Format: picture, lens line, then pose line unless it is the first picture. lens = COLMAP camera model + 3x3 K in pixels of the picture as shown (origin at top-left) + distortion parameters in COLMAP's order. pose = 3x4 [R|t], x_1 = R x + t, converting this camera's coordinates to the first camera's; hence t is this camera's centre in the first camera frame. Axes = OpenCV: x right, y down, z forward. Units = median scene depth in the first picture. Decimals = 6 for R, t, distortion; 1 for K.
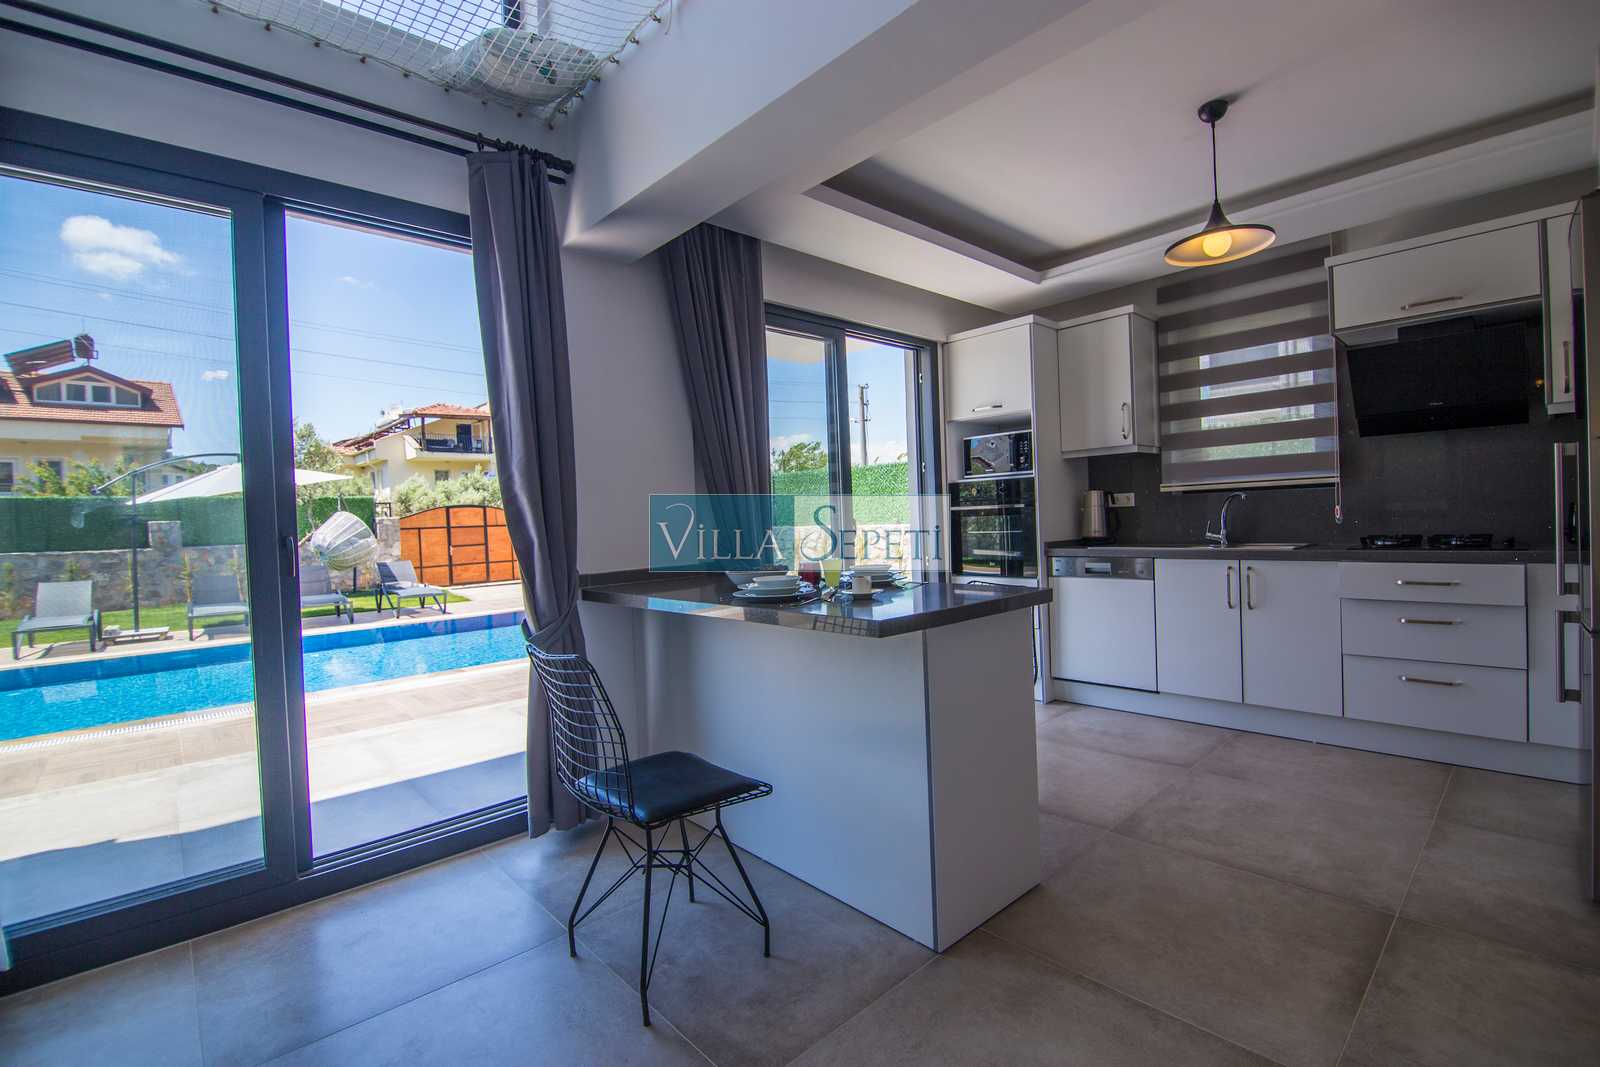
lens RADIAL K [[709.8, 0, 803.2], [0, 709.8, 530.3], [0, 0, 1]] dist [-0.004296, -0.008722]
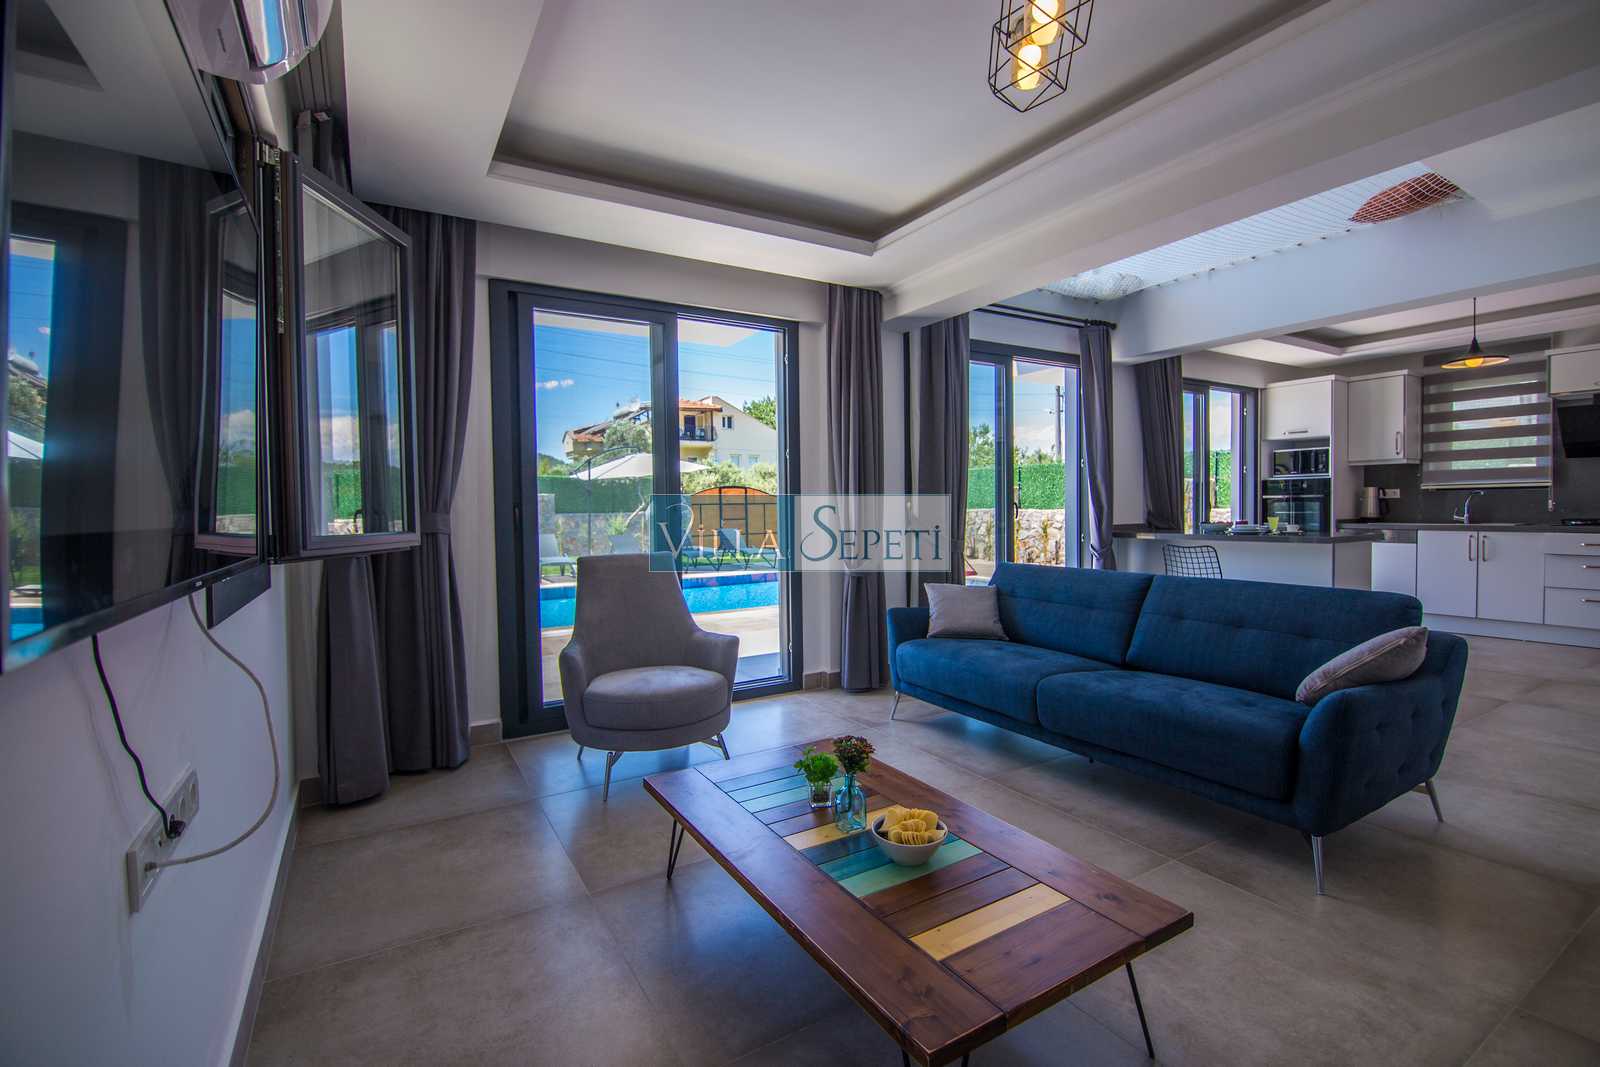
lens RADIAL K [[709.8, 0, 803.2], [0, 709.8, 530.3], [0, 0, 1]] dist [-0.004296, -0.008722]
pose [[0.978246, 0.033145, -0.204783, -0.476603], [-0.029017, 0.999311, 0.023129, 0.037831], [0.205408, -0.016683, 0.978534, -0.748932]]
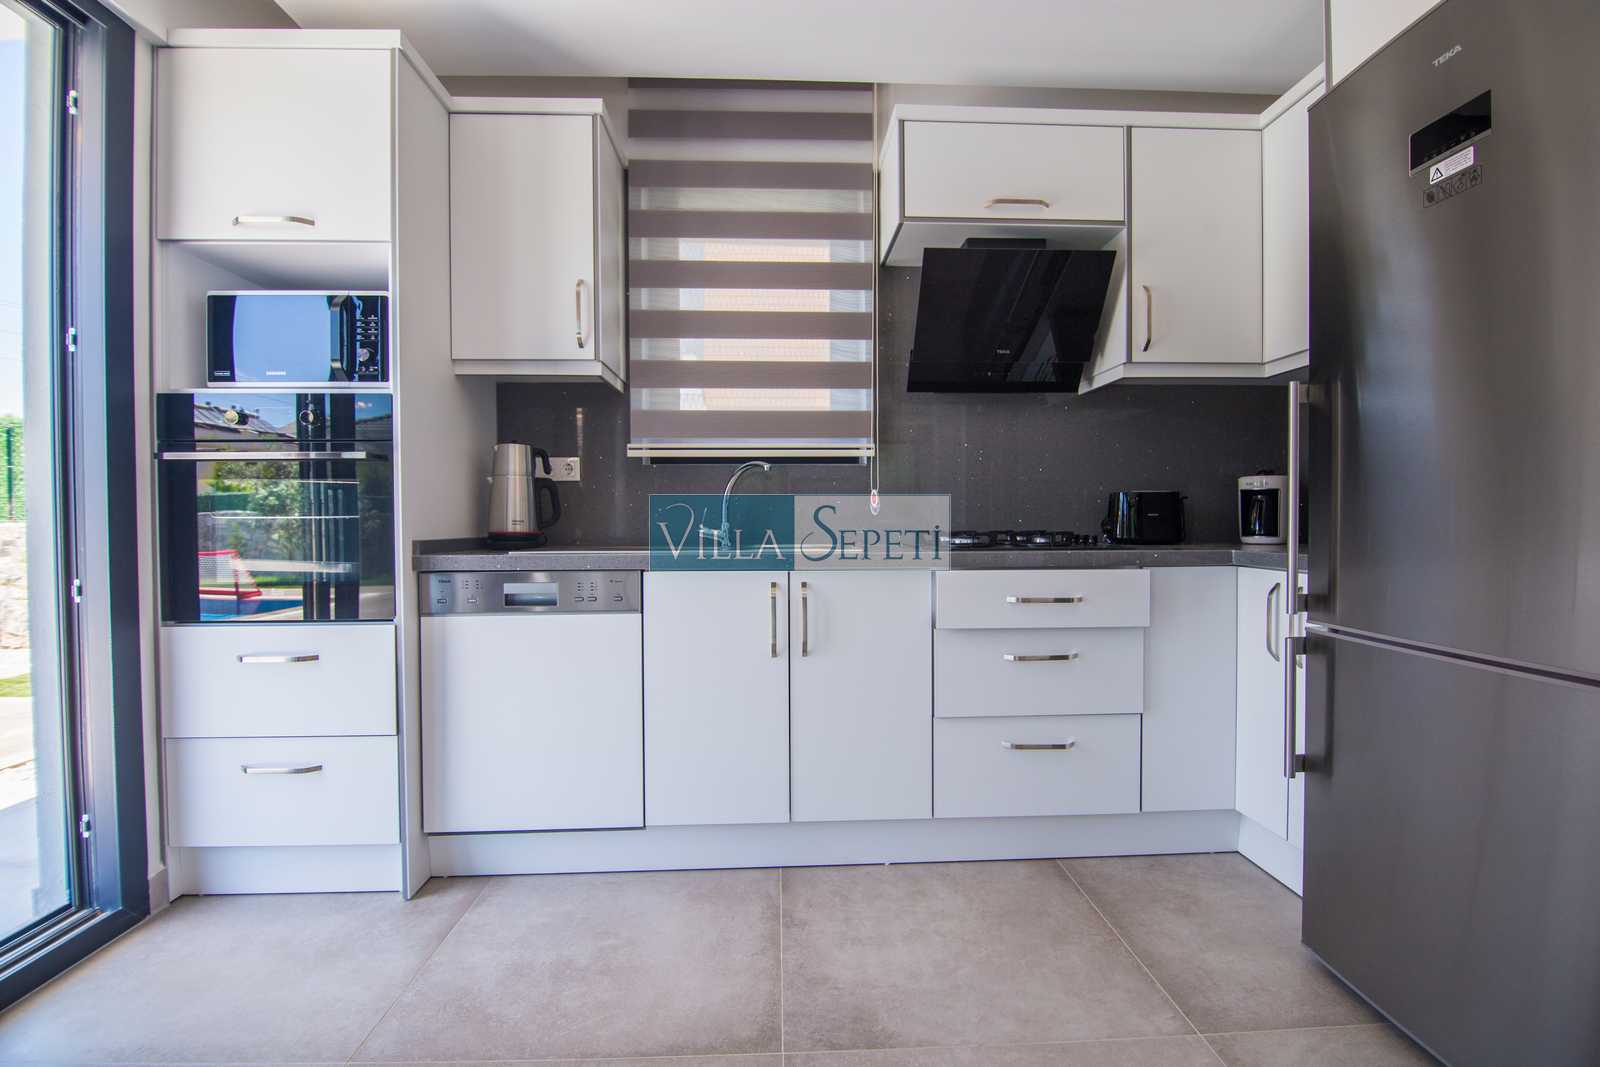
lens RADIAL K [[717.2, 0, 797.5], [0, 717.2, 527.9], [0, 0, 1]] dist [-0.003086, -0.009416]
pose [[0.656911, 0.021878, 0.753651, 0.149916], [-0.006665, 0.999708, -0.023211, 0.016756], [-0.753939, 0.010224, 0.656865, 0.494203]]
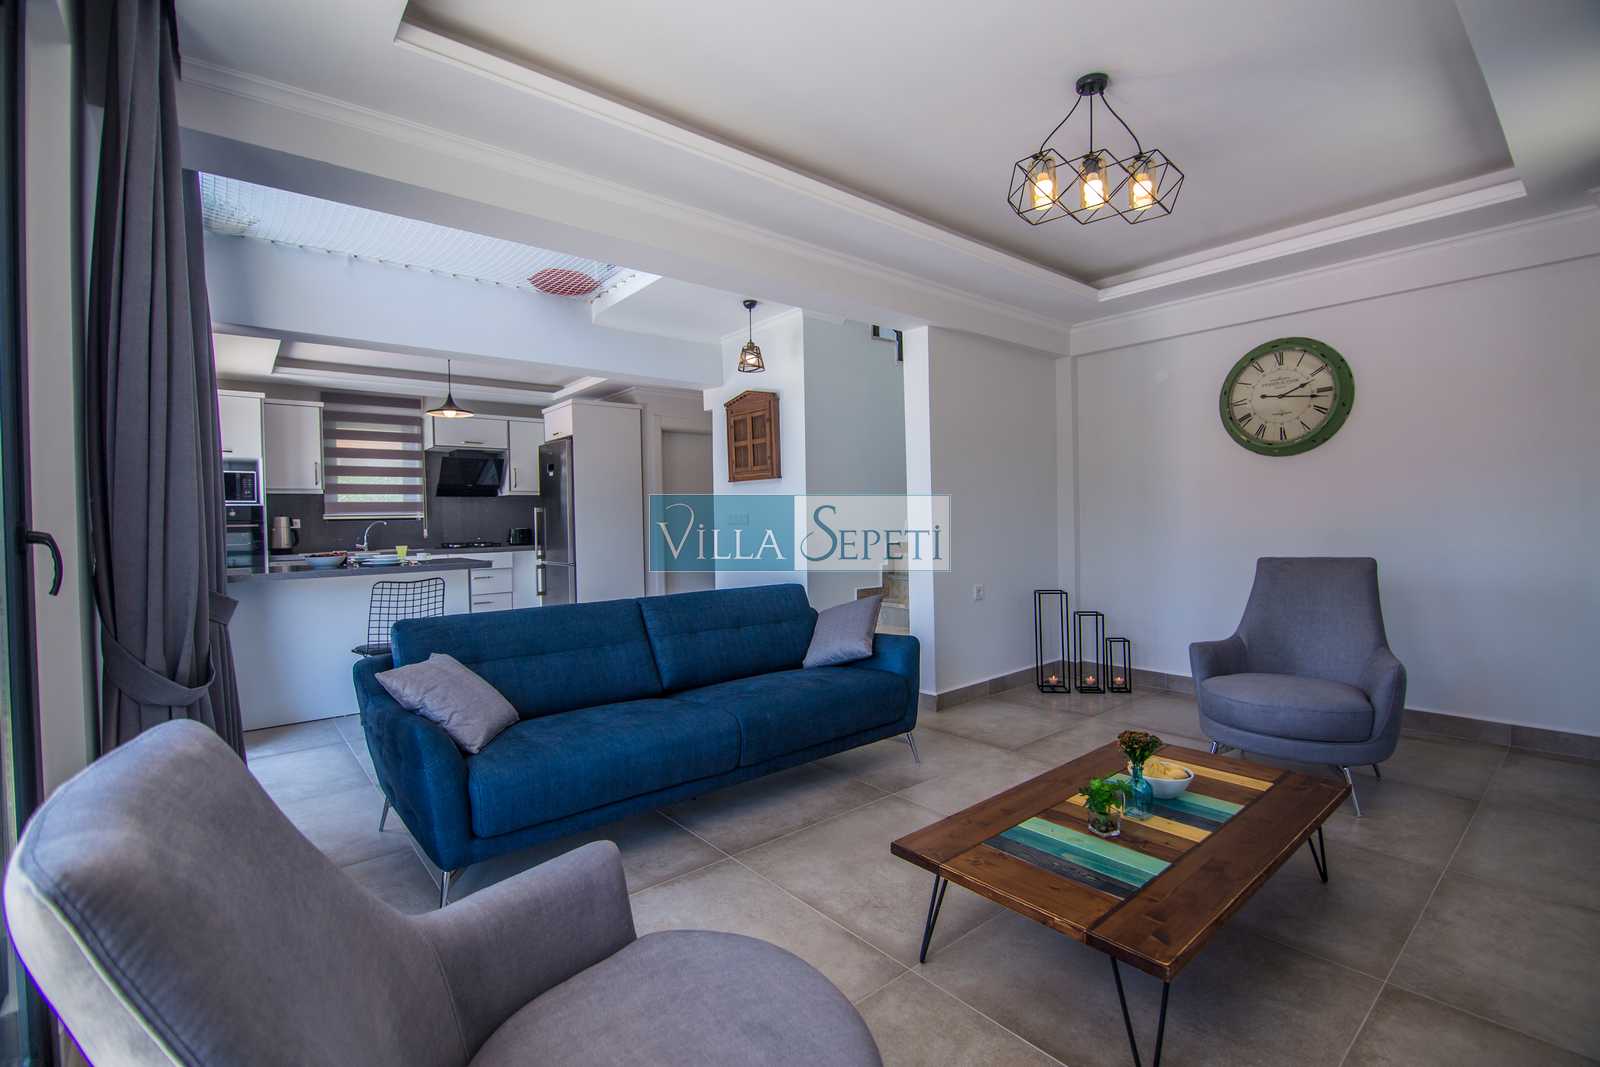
lens RADIAL K [[709.8, 0, 803.2], [0, 709.8, 530.3], [0, 0, 1]] dist [-0.004296, -0.008722]
pose [[0.052223, 0.022077, 0.998391, -0.997290], [0.034149, 0.999131, -0.023879, 0.043873], [-0.998051, 0.035341, 0.051424, -0.150298]]
